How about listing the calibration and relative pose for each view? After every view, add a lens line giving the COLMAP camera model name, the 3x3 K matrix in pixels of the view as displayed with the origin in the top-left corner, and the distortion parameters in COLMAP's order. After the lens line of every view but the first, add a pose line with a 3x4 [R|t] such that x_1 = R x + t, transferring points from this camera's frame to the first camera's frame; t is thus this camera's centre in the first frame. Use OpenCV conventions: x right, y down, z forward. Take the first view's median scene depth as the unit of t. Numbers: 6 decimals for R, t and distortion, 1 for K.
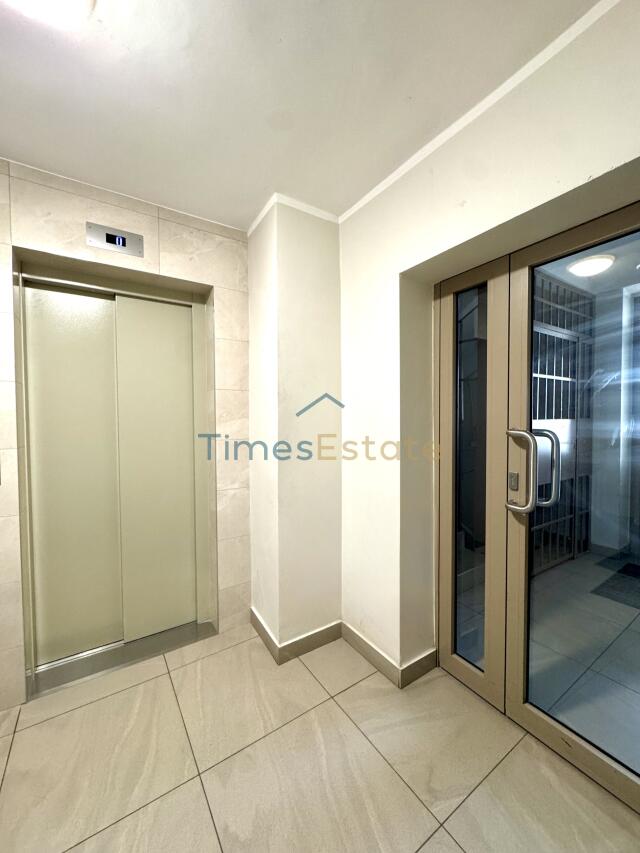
lens RADIAL K [[343.6, 0, 322.2], [0, 343.6, 423.5], [0, 0, 1]] dist [-0.002866, 0.000375]
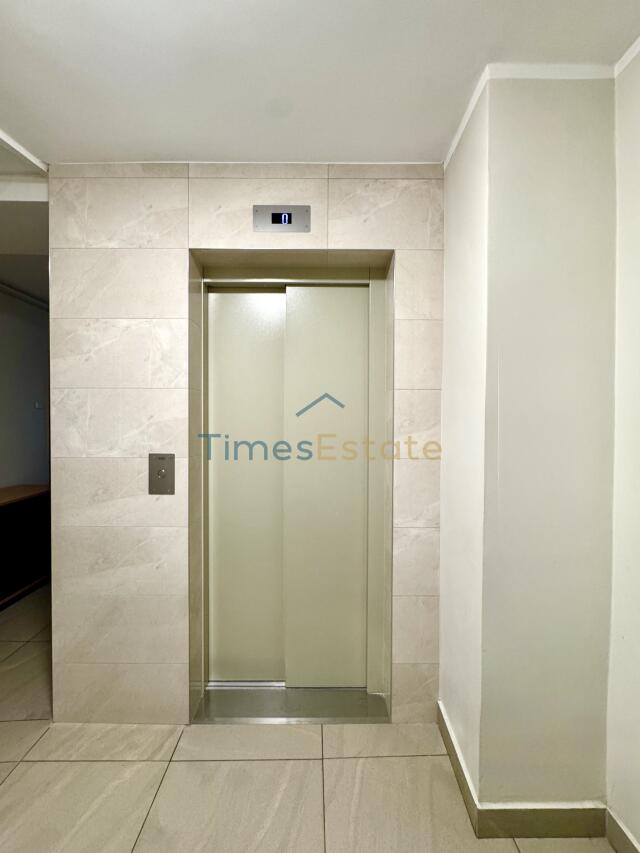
lens RADIAL K [[343.6, 0, 326.1], [0, 343.6, 424.8], [0, 0, 1]] dist [-0.002866, 0.000375]
pose [[0.837563, 0.018100, -0.546041, -0.029739], [-0.022267, 0.999752, -0.001015, -0.020857], [0.545887, 0.013009, 0.837758, 0.306623]]
